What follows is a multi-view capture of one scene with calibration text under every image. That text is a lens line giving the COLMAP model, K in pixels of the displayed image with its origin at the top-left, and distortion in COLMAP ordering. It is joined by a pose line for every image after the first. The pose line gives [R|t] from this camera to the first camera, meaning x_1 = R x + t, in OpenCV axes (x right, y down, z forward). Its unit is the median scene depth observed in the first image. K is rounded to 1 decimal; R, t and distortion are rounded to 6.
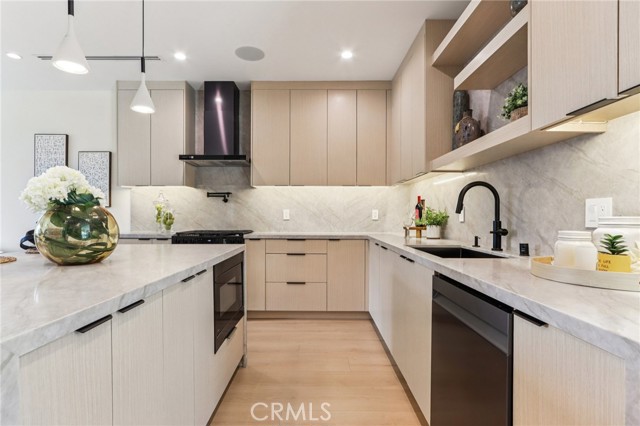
lens RADIAL K [[318.2, 0, 315.7], [0, 318.2, 214.3], [0, 0, 1]] dist [-0.004461, -0.000485]
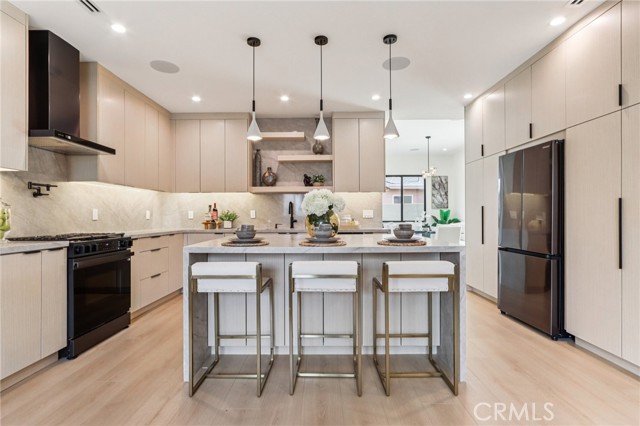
lens RADIAL K [[318.2, 0, 315.7], [0, 318.2, 214.3], [0, 0, 1]] dist [-0.004461, -0.000485]
pose [[0.020935, 0.003641, 0.999774, -0.989242], [0.002081, 0.999991, -0.003685, 0.005153], [-0.999779, 0.002158, 0.020927, 0.353811]]
